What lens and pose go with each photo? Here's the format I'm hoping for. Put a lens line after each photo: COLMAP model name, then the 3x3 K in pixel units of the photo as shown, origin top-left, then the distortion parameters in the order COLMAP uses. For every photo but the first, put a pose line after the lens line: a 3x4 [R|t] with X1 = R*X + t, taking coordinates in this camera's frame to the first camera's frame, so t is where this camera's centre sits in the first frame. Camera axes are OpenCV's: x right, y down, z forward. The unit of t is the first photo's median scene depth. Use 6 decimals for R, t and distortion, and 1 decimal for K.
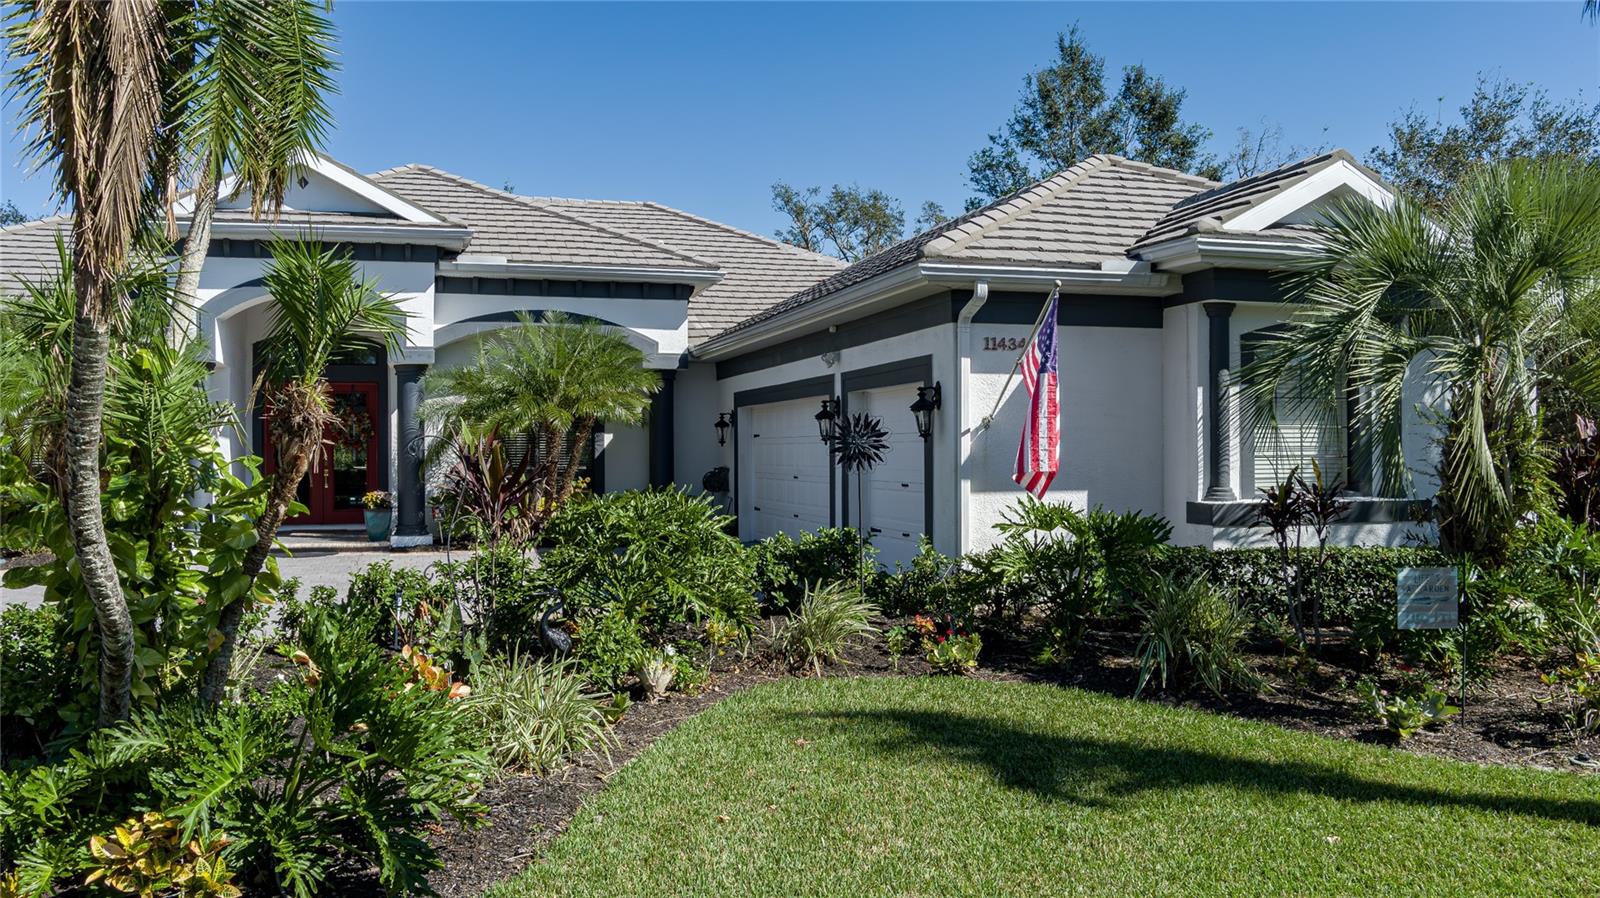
lens RADIAL K [[1306.5, 0, 798.5], [0, 1306.5, 463.3], [0, 0, 1]] dist [-0.052723, 0.015914]
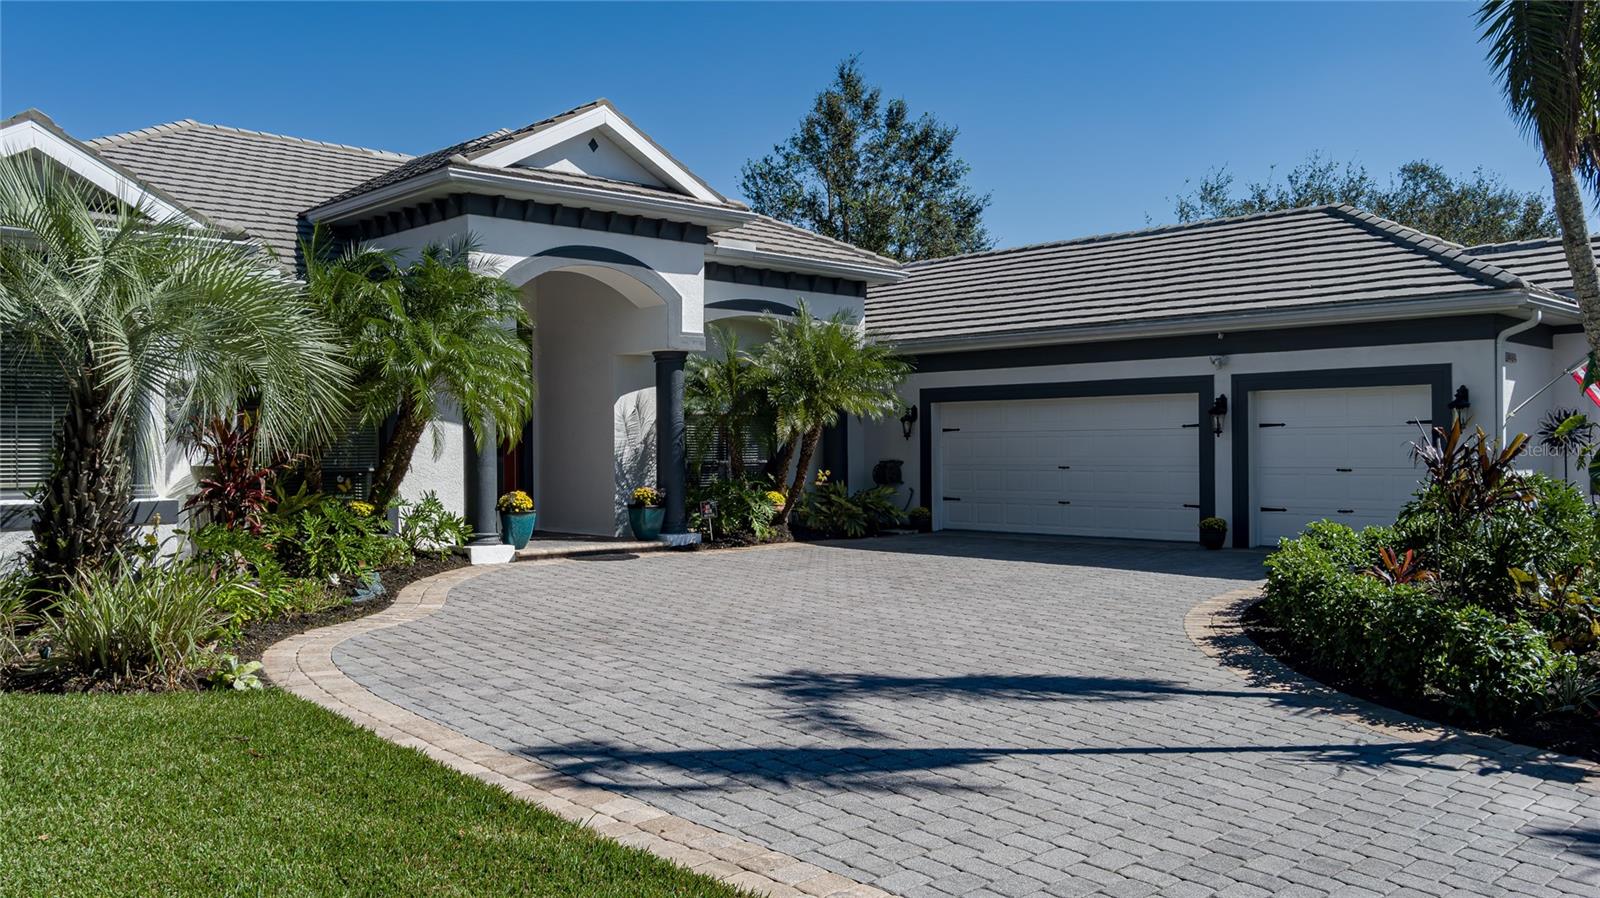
lens RADIAL K [[1306.5, 0, 796.5], [0, 1306.5, 445.8], [0, 0, 1]] dist [-0.052723, 0.015914]
pose [[0.886535, 0.002121, 0.462656, -0.663293], [0.004909, 0.999890, -0.013990, 0.005858], [-0.462635, 0.014674, 0.886427, 0.129382]]
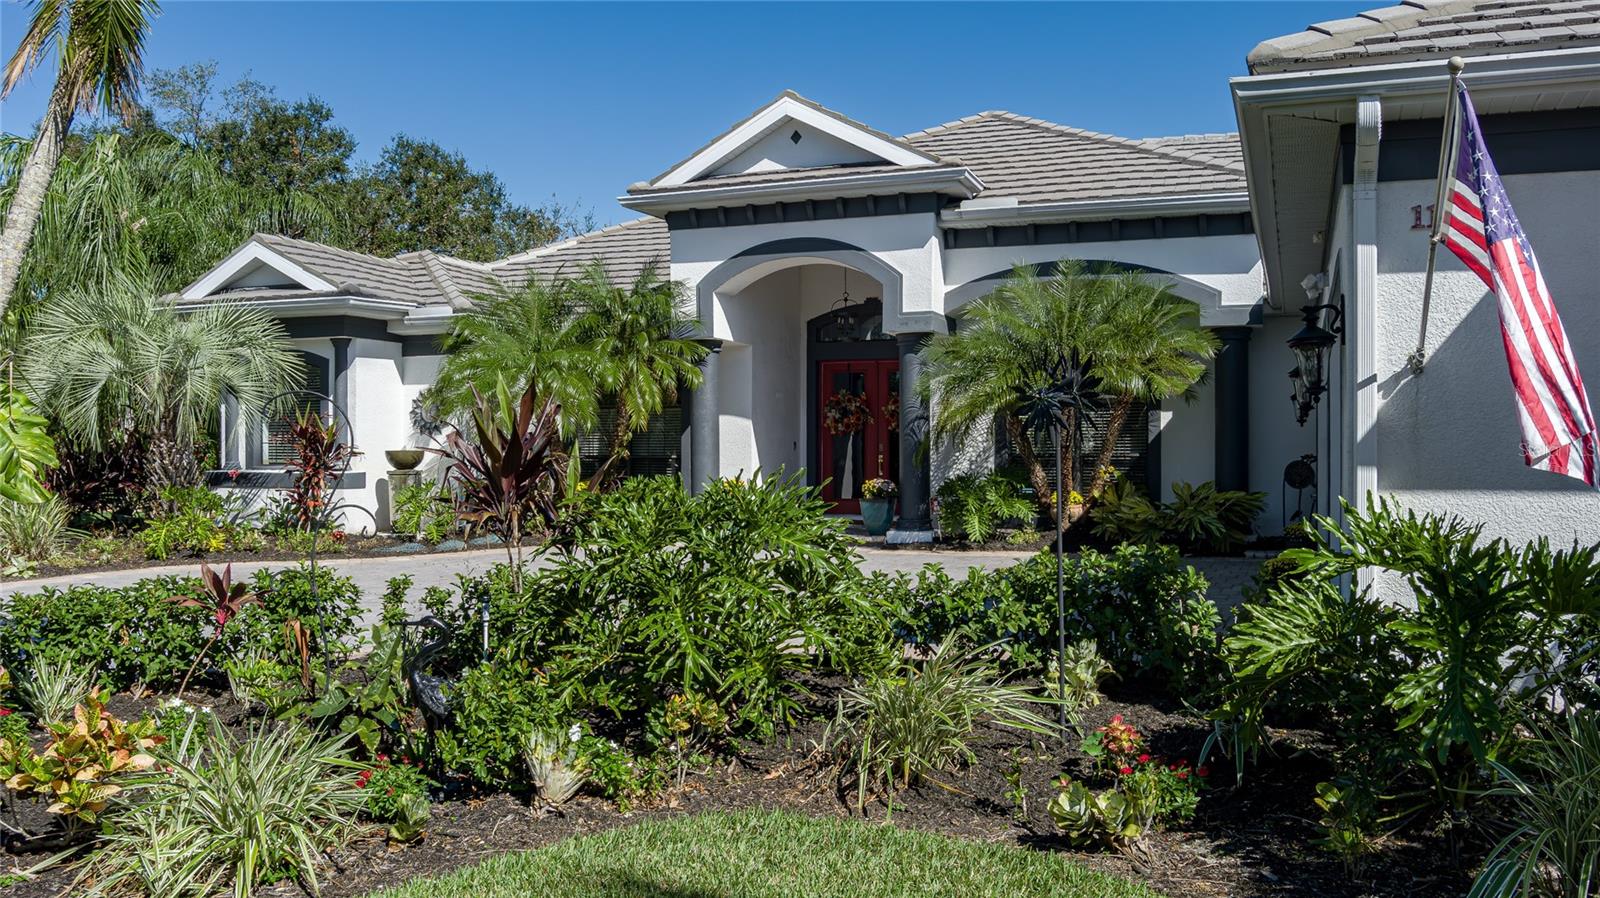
lens RADIAL K [[1306.5, 0, 805.8], [0, 1306.5, 445.3], [0, 0, 1]] dist [-0.052723, 0.015914]
pose [[0.803592, 0.002187, -0.595177, 0.163488], [-0.007914, 0.999944, -0.007010, 0.005477], [0.595128, 0.010343, 0.803564, 0.264189]]
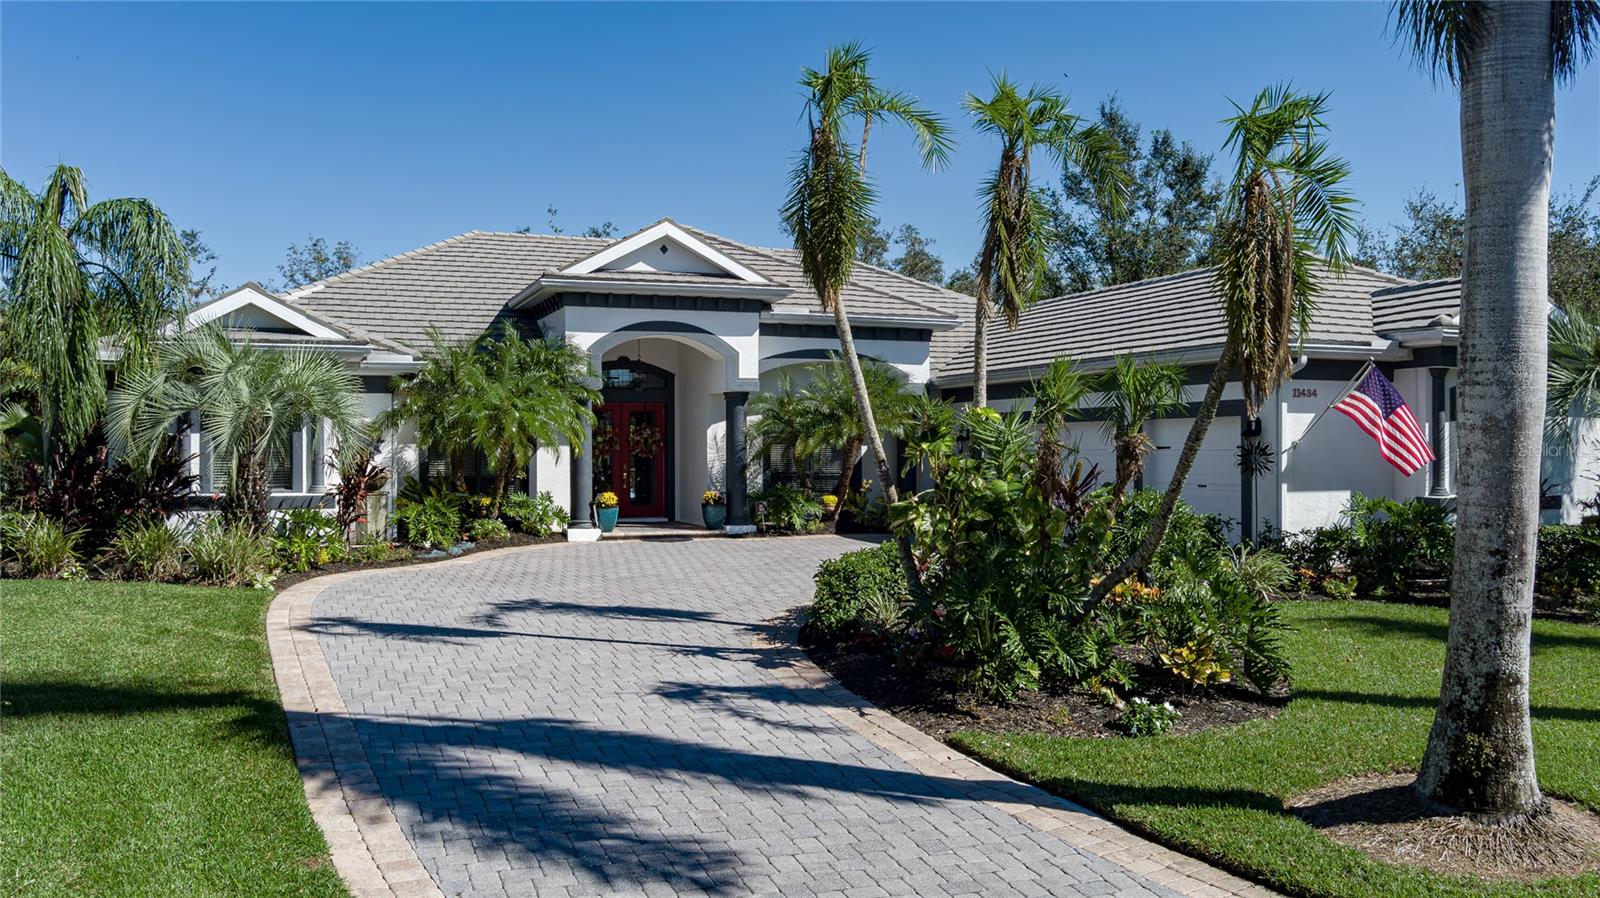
lens RADIAL K [[1306.5, 0, 797.4], [0, 1306.5, 437.4], [0, 0, 1]] dist [-0.052723, 0.015914]
pose [[0.995981, 0.003499, 0.089501, -0.359220], [-0.001706, 0.999797, -0.020098, -0.005273], [-0.089553, 0.019864, 0.995784, -0.287490]]
